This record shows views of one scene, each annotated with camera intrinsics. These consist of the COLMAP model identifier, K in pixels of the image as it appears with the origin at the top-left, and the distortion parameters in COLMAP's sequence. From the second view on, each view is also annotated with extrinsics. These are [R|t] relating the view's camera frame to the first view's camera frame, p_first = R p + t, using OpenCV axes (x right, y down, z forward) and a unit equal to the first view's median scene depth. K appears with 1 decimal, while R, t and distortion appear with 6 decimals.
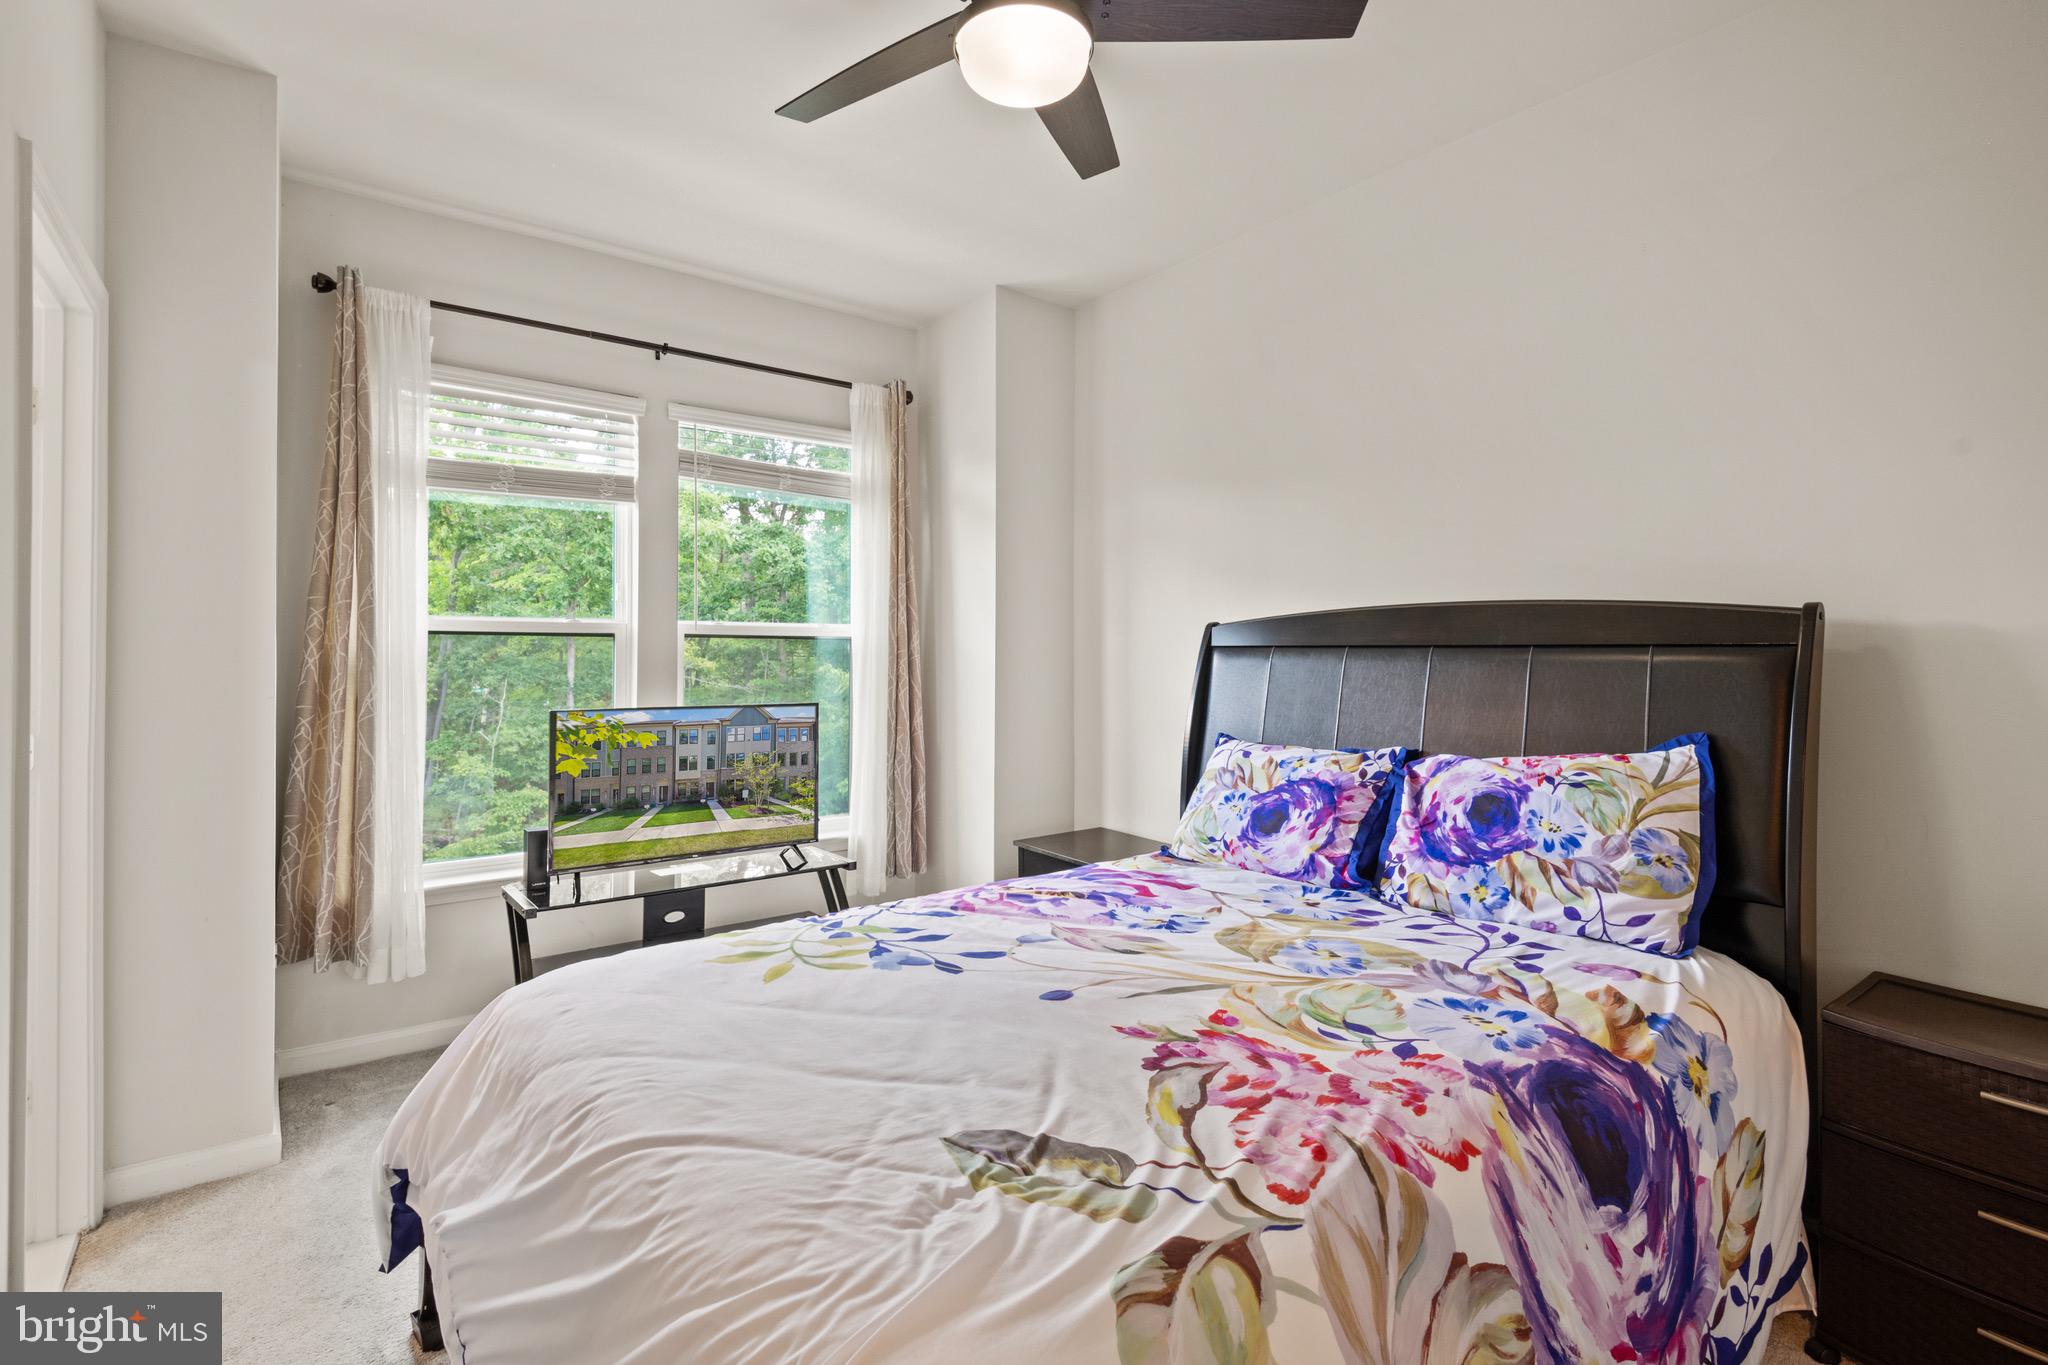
lens RADIAL K [[932.9, 0, 1018.7], [0, 932.9, 671.5], [0, 0, 1]] dist [0.017560, -0.015072]
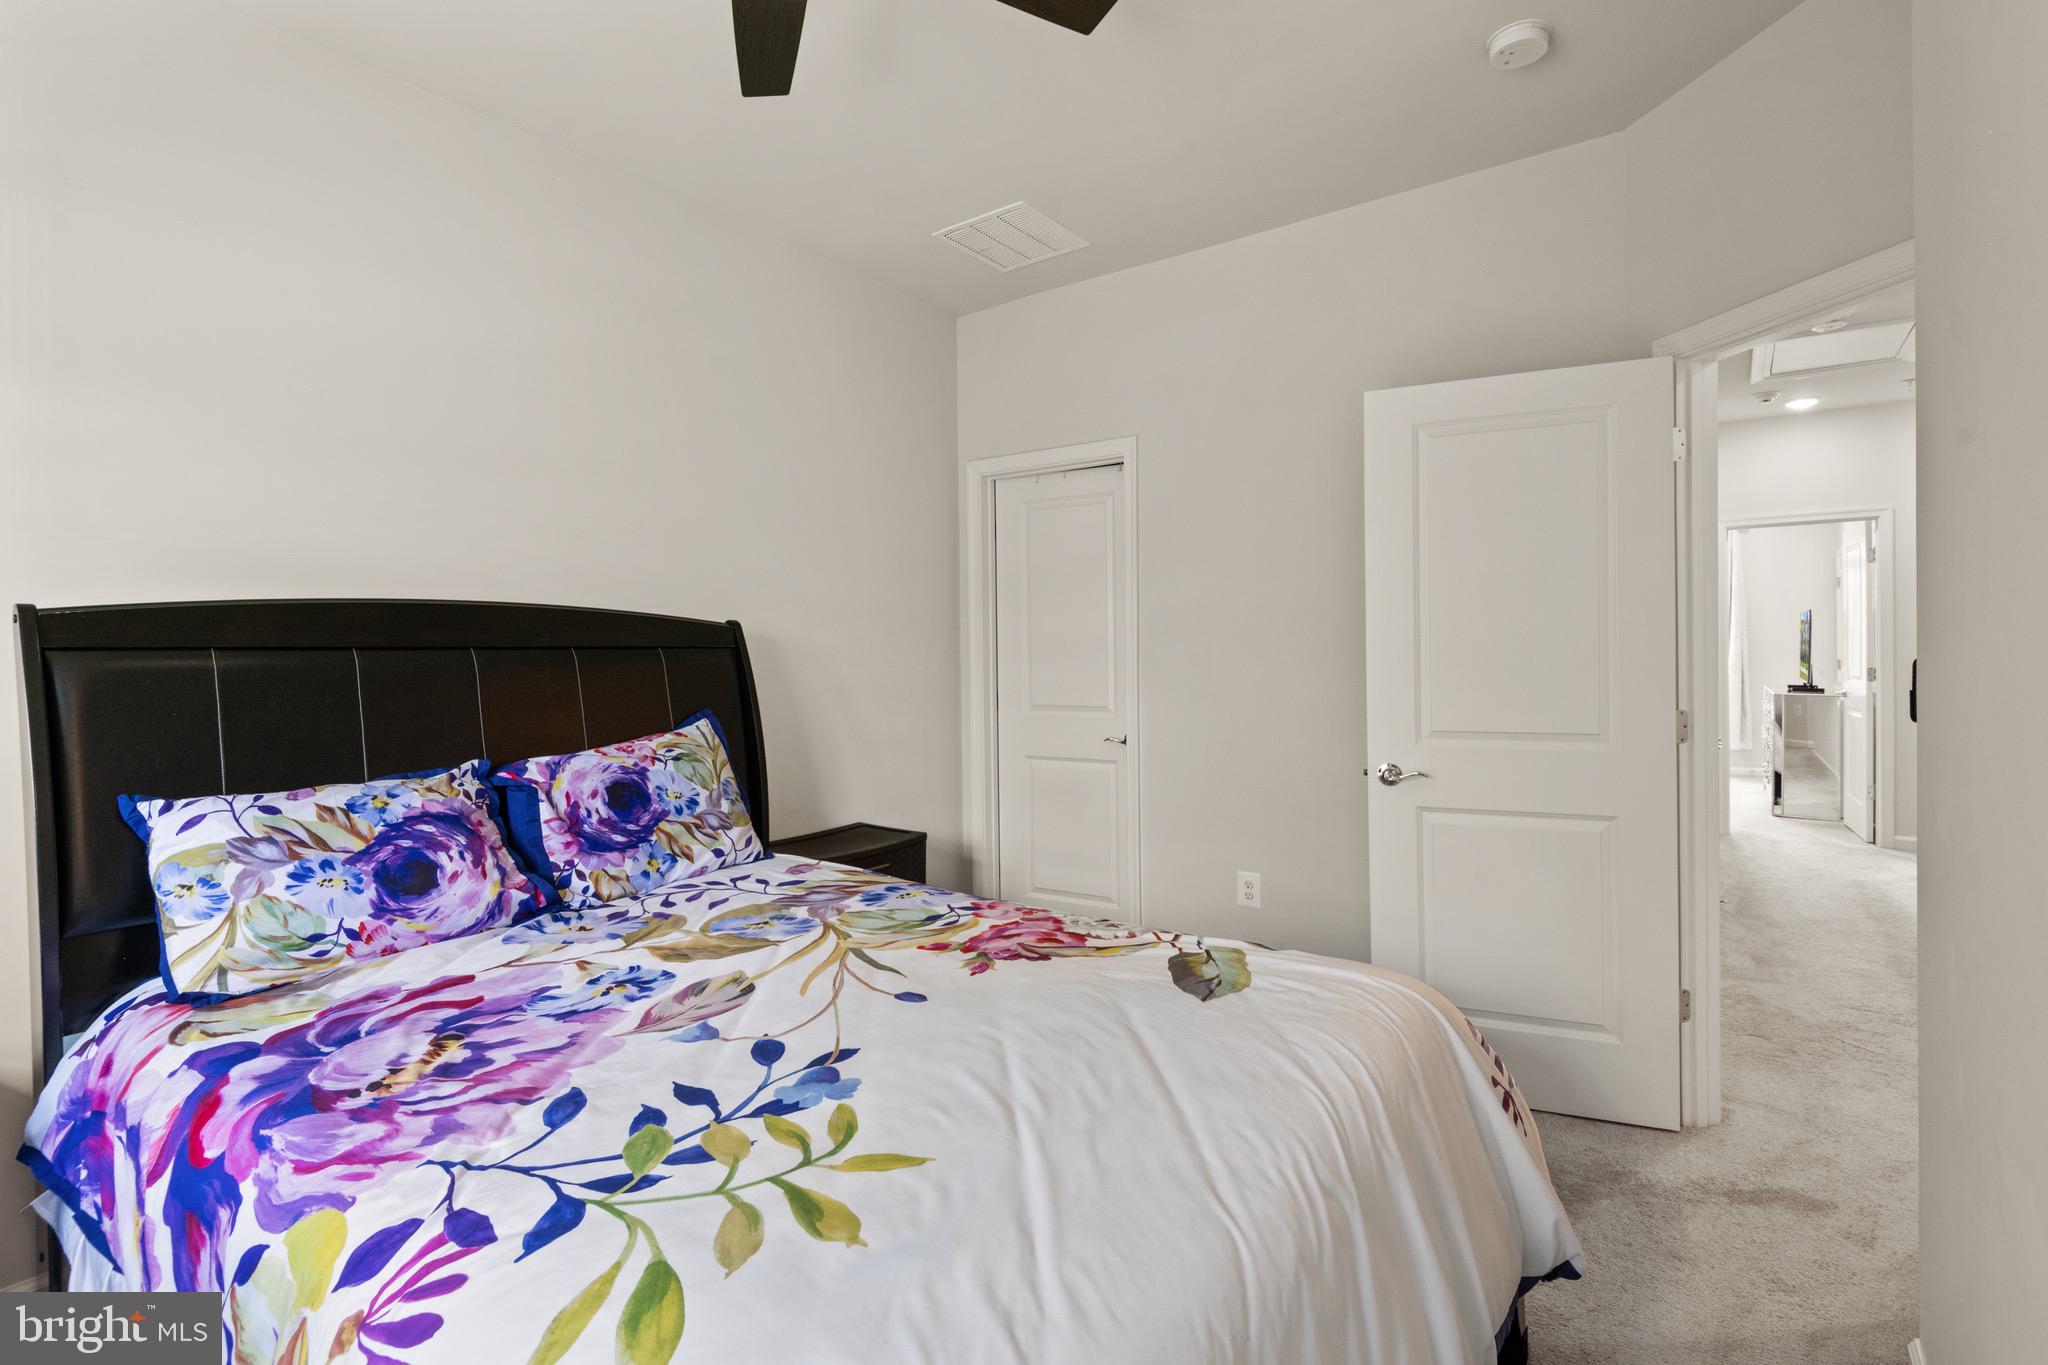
lens RADIAL K [[932.9, 0, 1026.6], [0, 932.9, 669.6], [0, 0, 1]] dist [0.017560, -0.015072]
pose [[-0.263942, -0.022975, 0.964265, -0.703651], [0.027438, 0.999133, 0.031316, -0.023638], [-0.964148, 0.034723, -0.263083, 0.838088]]
